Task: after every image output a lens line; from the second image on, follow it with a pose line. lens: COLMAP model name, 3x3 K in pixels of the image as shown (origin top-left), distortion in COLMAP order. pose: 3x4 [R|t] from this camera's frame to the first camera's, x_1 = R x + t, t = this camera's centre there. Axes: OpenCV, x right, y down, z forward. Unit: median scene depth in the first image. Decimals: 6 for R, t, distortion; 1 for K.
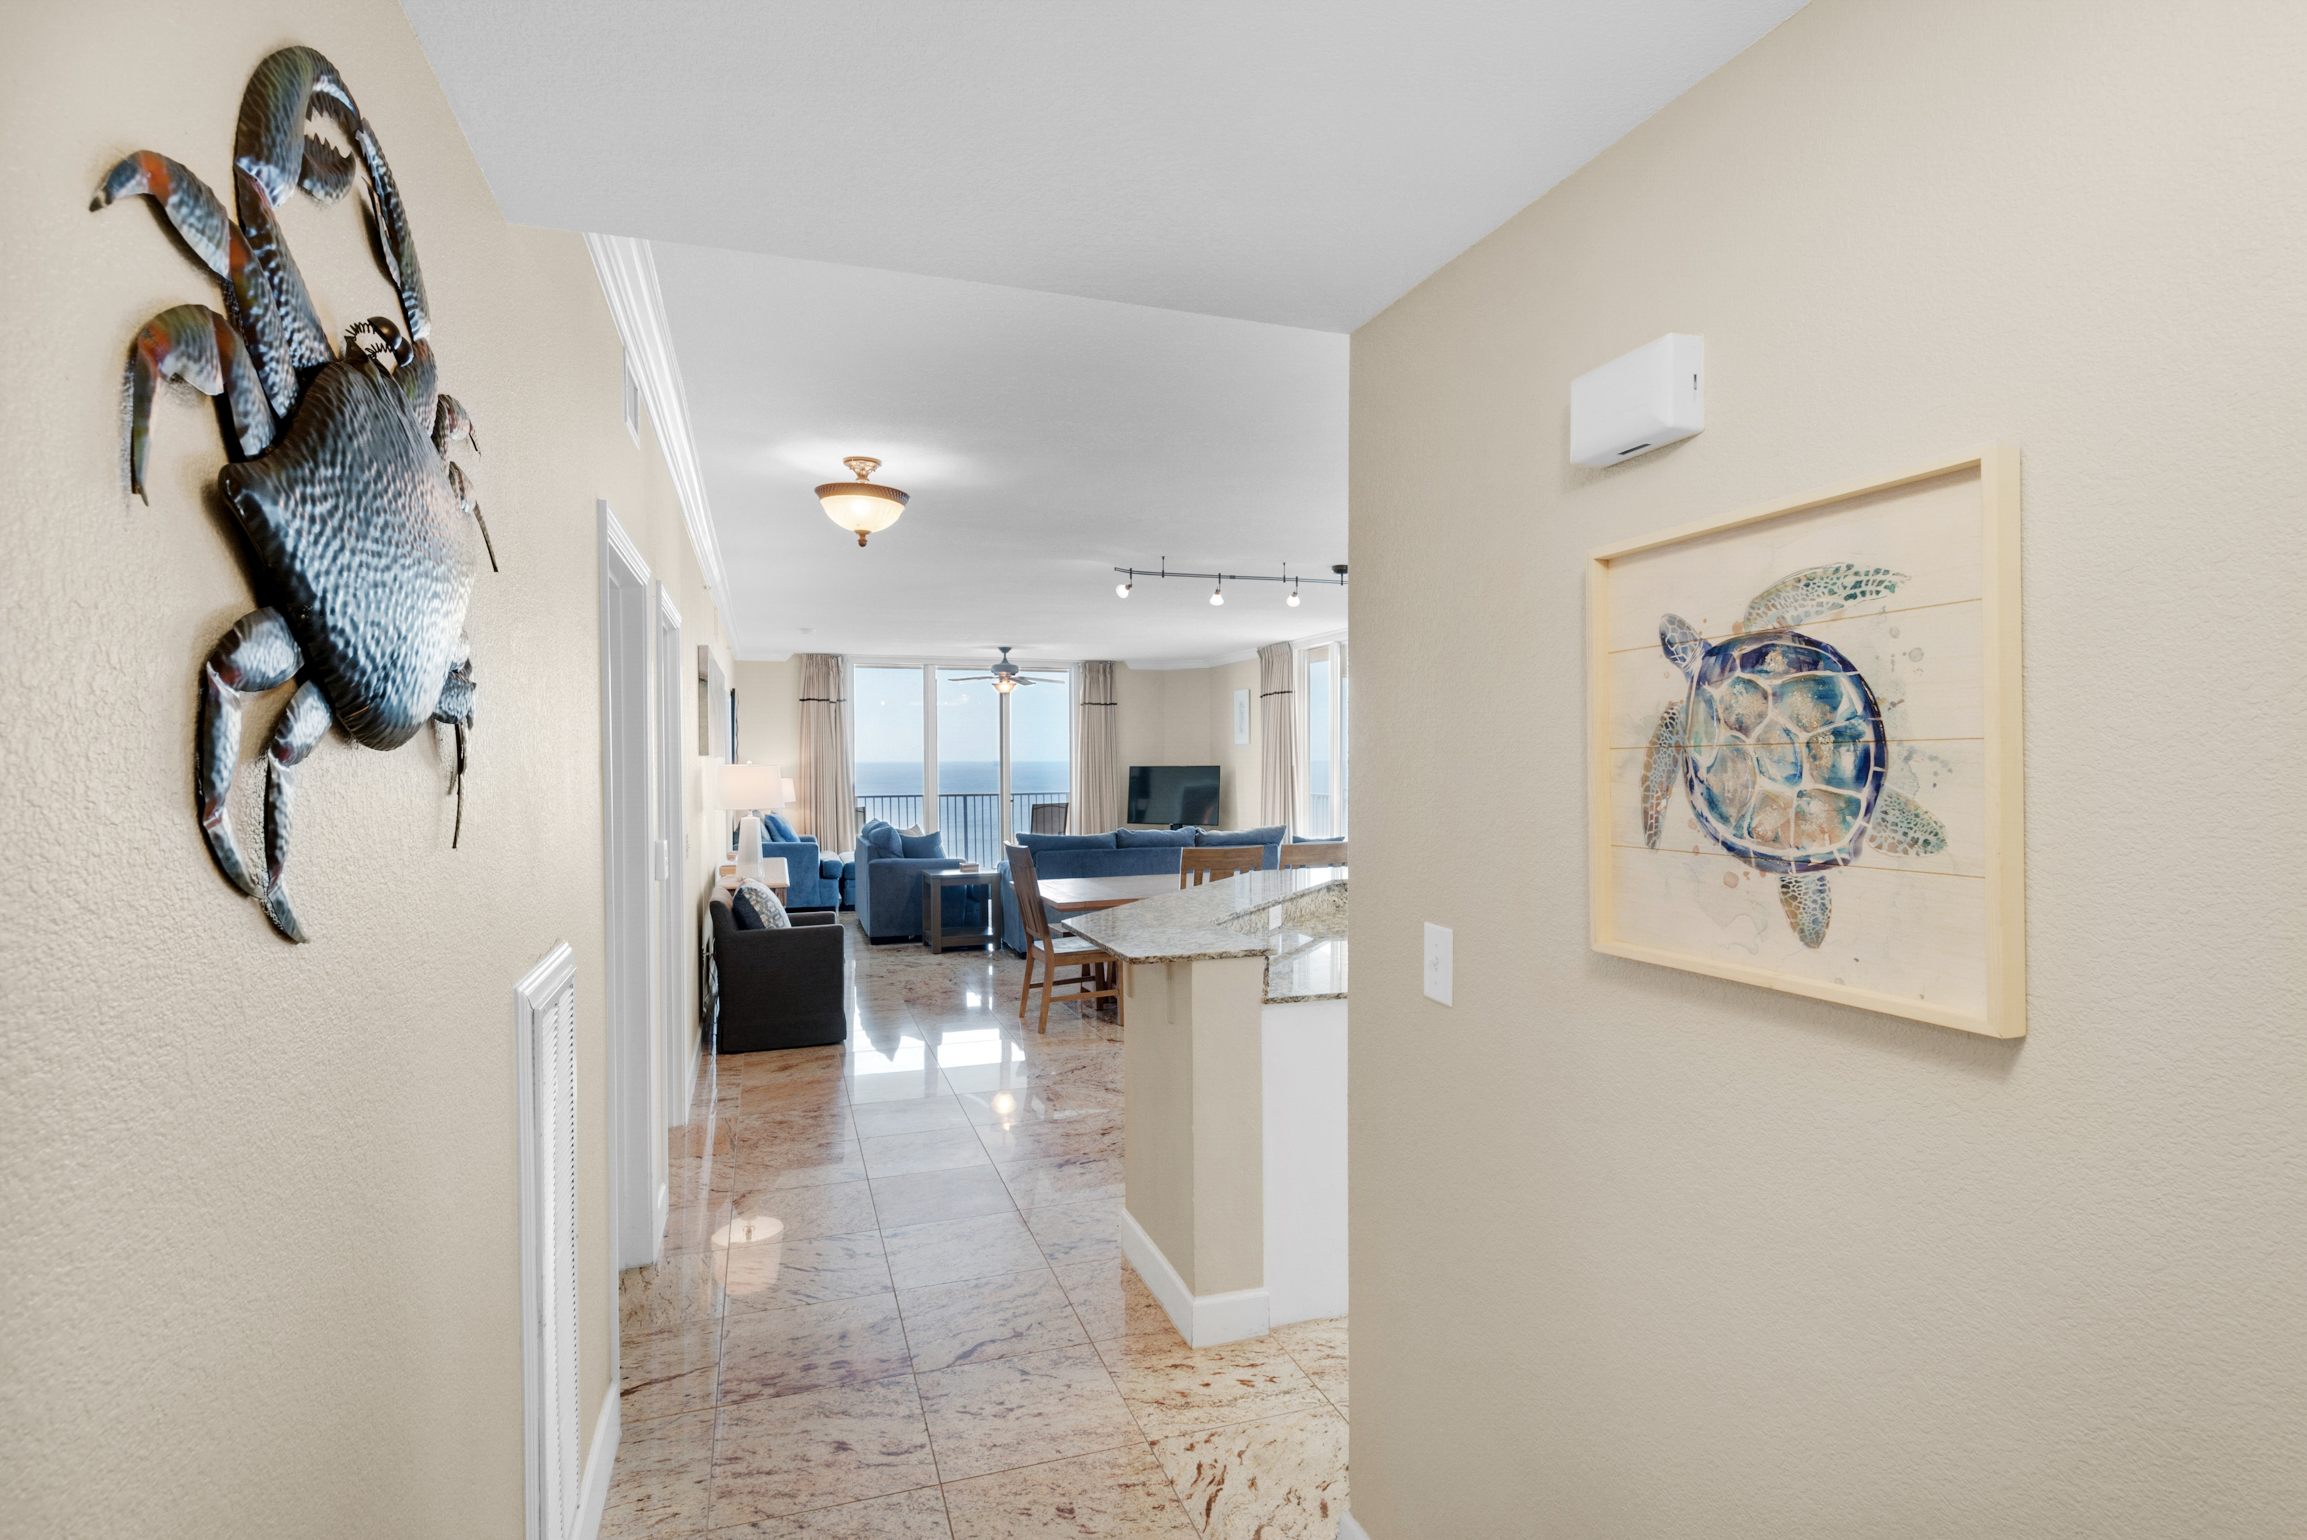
lens RADIAL K [[1193.2, 0, 1137.3], [0, 1193.2, 765.2], [0, 0, 1]] dist [0.028129, -0.013637]
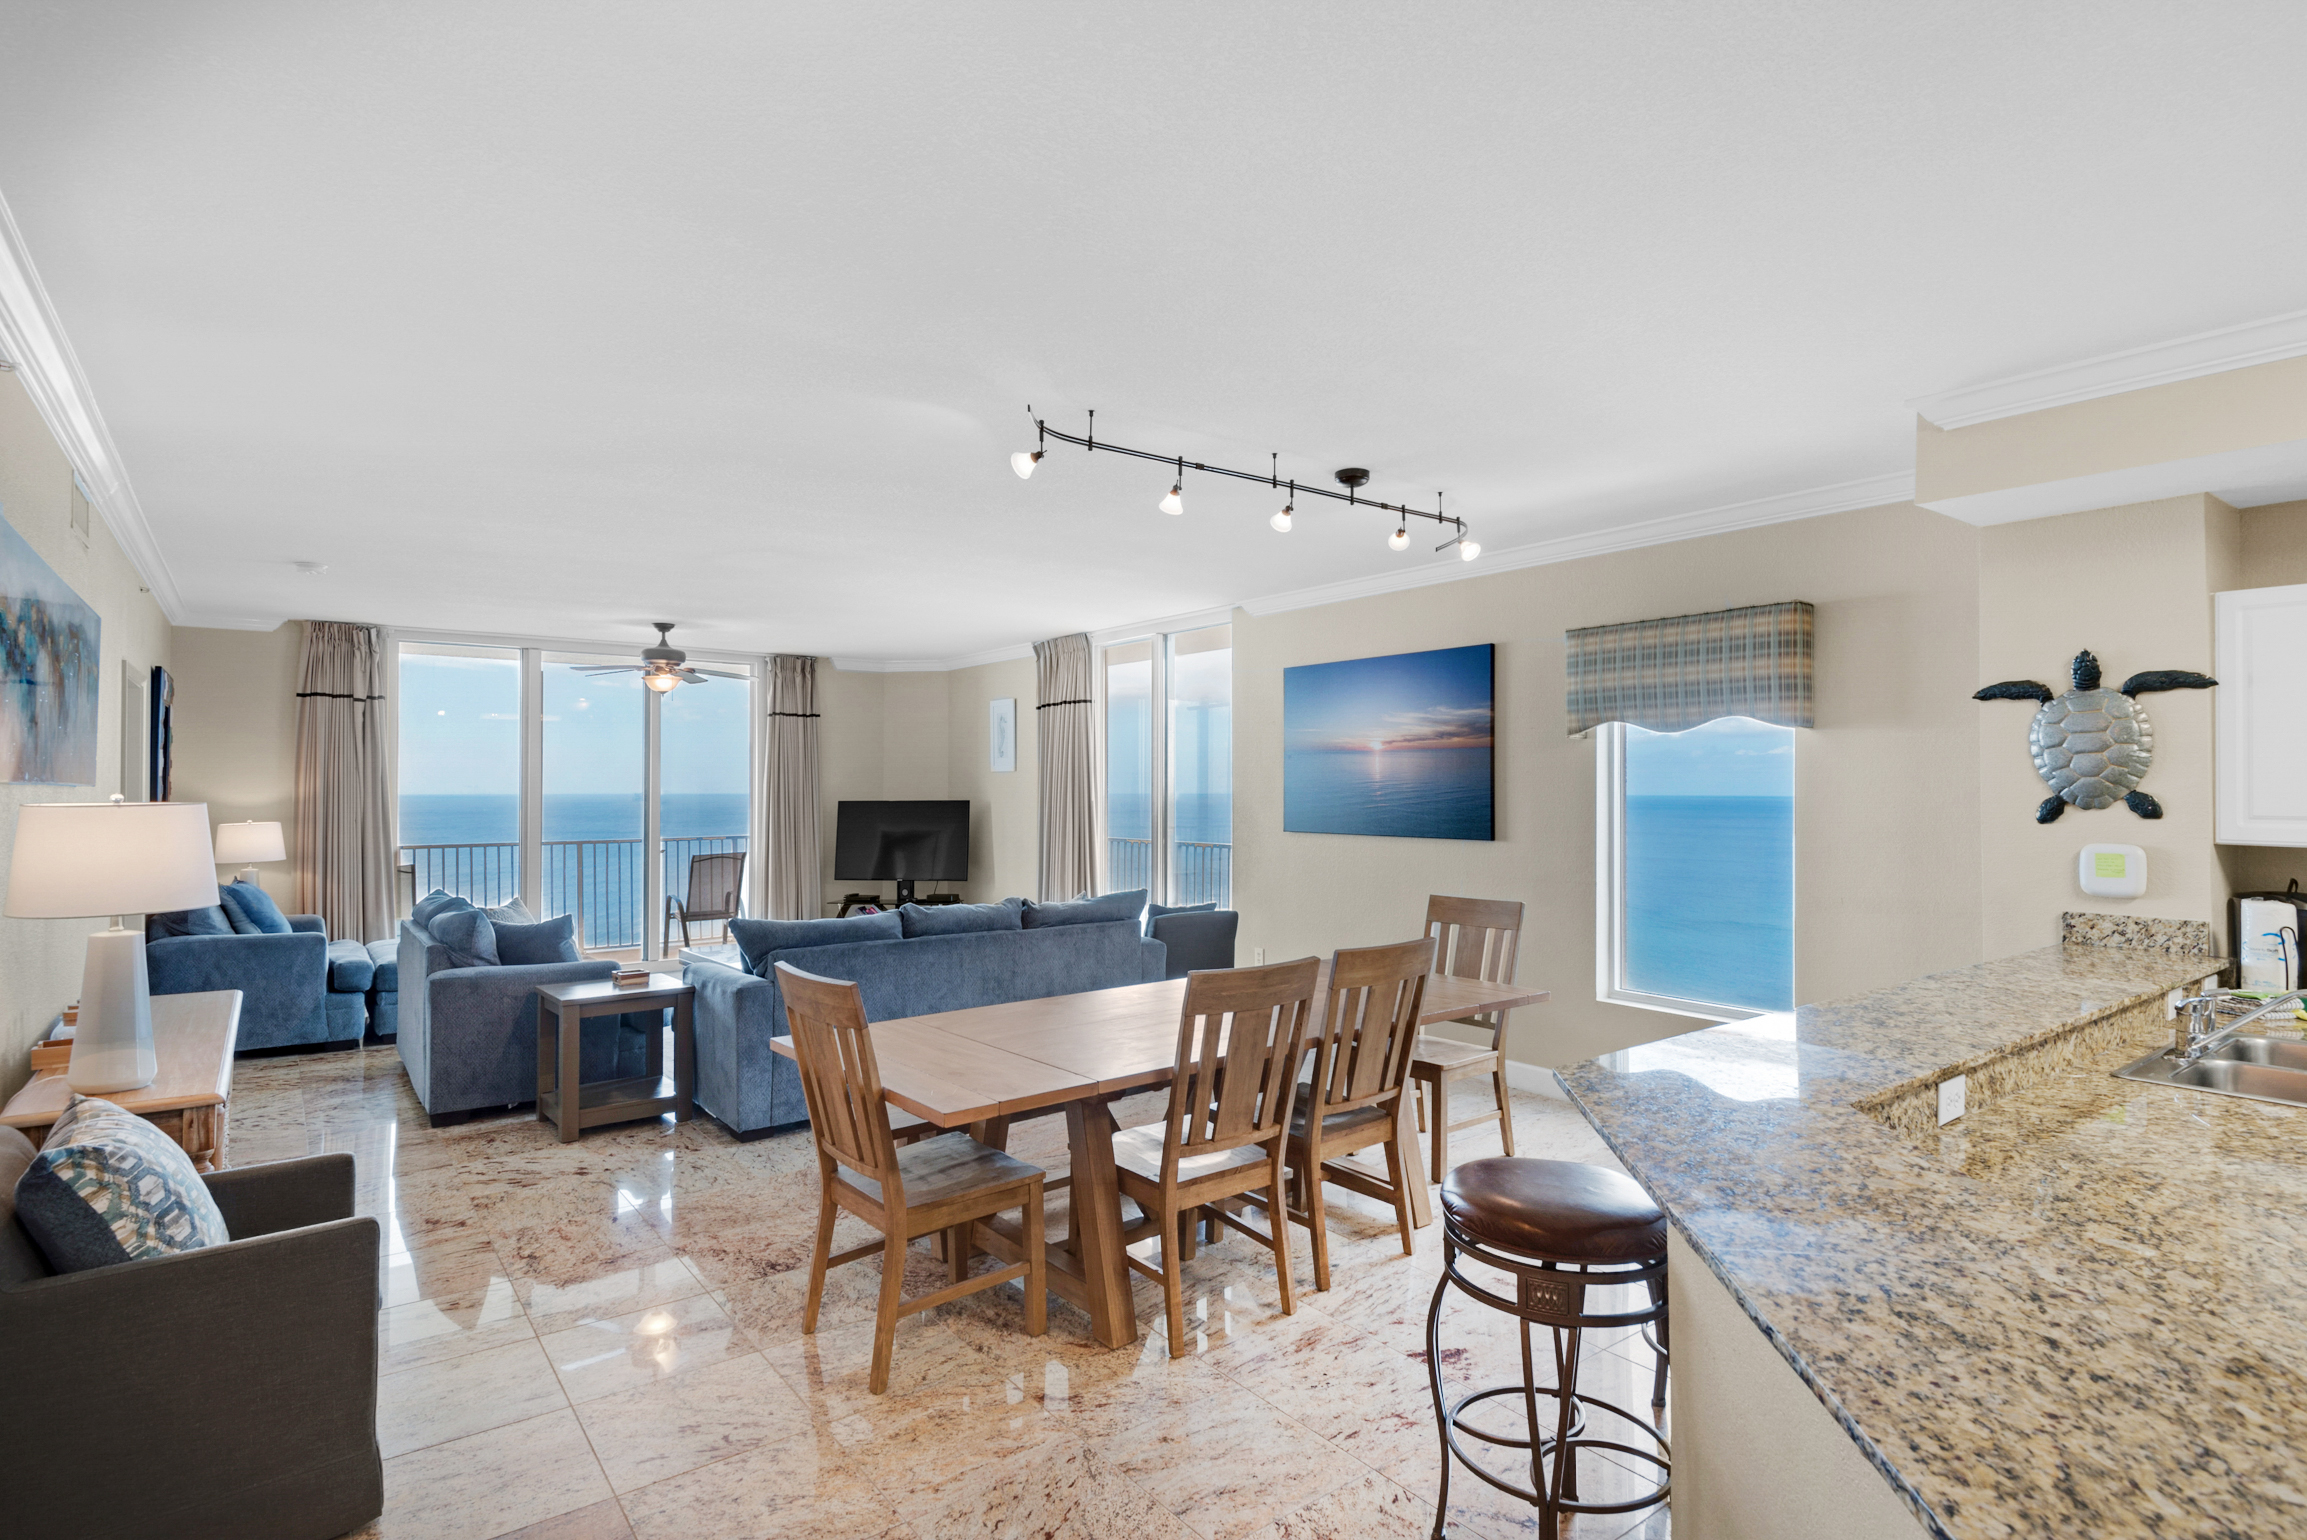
lens RADIAL K [[1193.2, 0, 1159.8], [0, 1193.2, 766.1], [0, 0, 1]] dist [0.028129, -0.013637]
pose [[0.943589, 0.009774, 0.330976, -0.089752], [-0.000966, 0.999641, -0.026765, -0.001732], [-0.331118, 0.024936, 0.943260, 0.354477]]
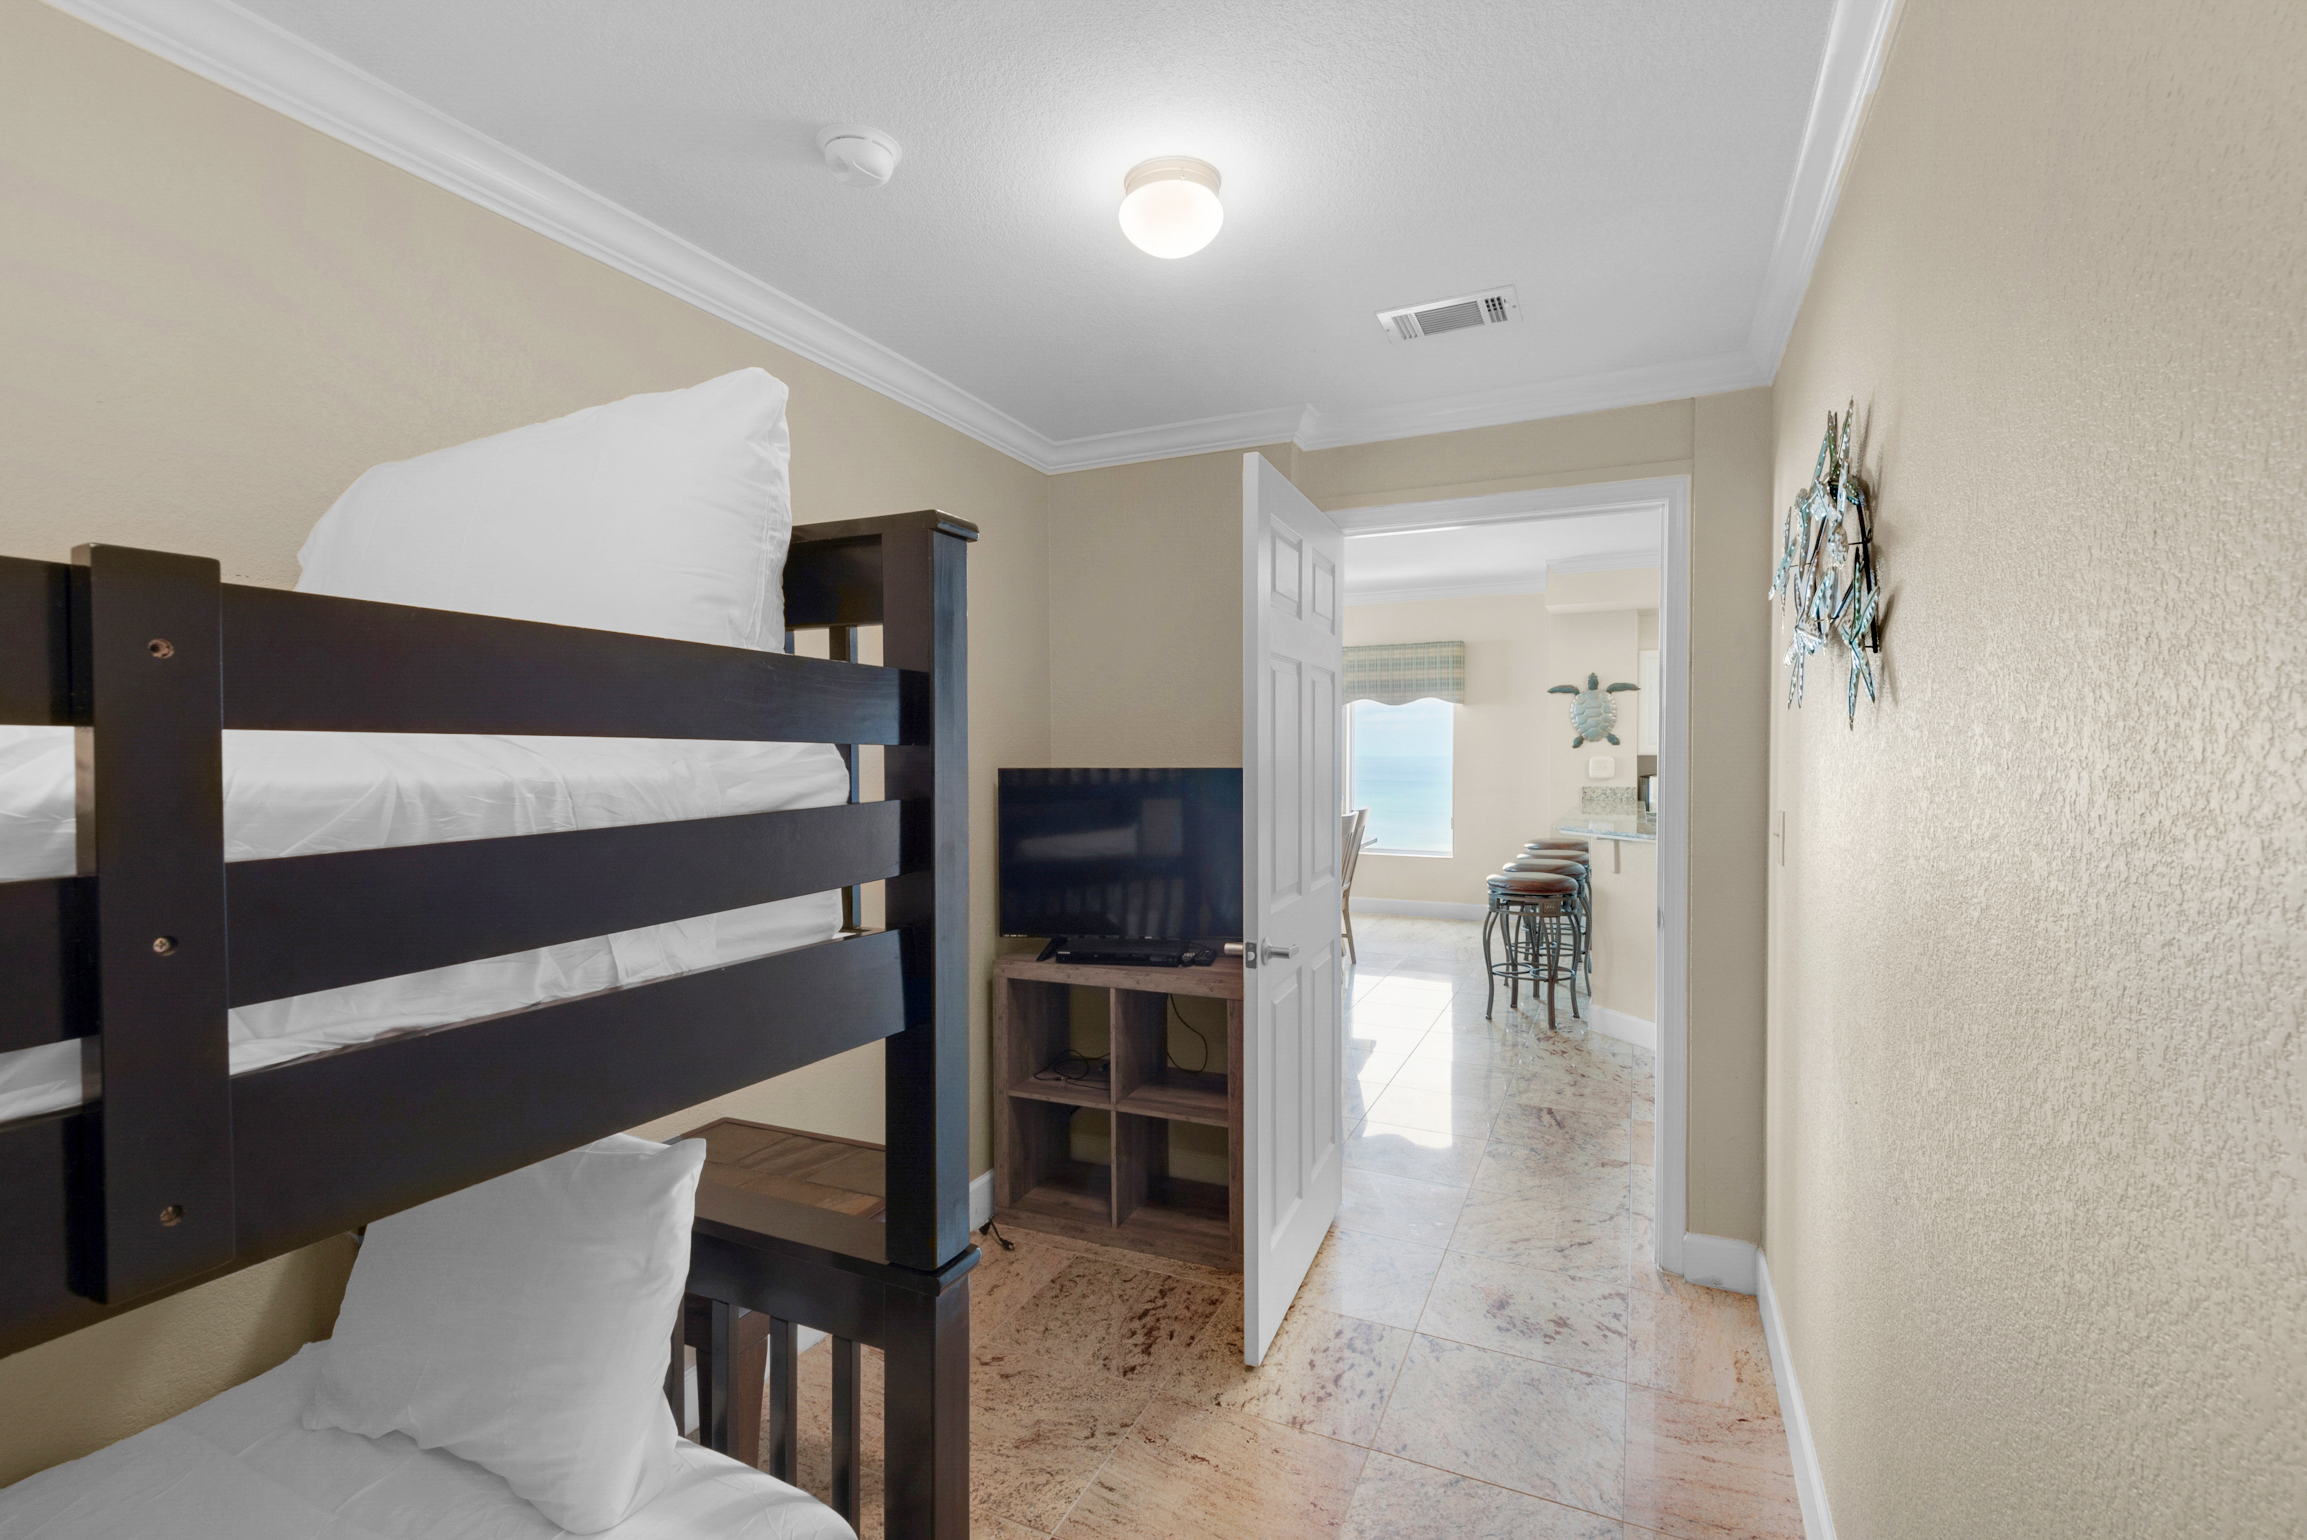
lens RADIAL K [[1067.1, 0, 1140.3], [0, 1067.1, 763.8], [0, 0, 1]] dist [0.014491, 0.000063]
pose [[0.681863, 0.000968, 0.731480, -0.495567], [0.002899, 0.999988, -0.004026, 0.020411], [-0.731475, 0.004866, 0.681851, 0.325983]]
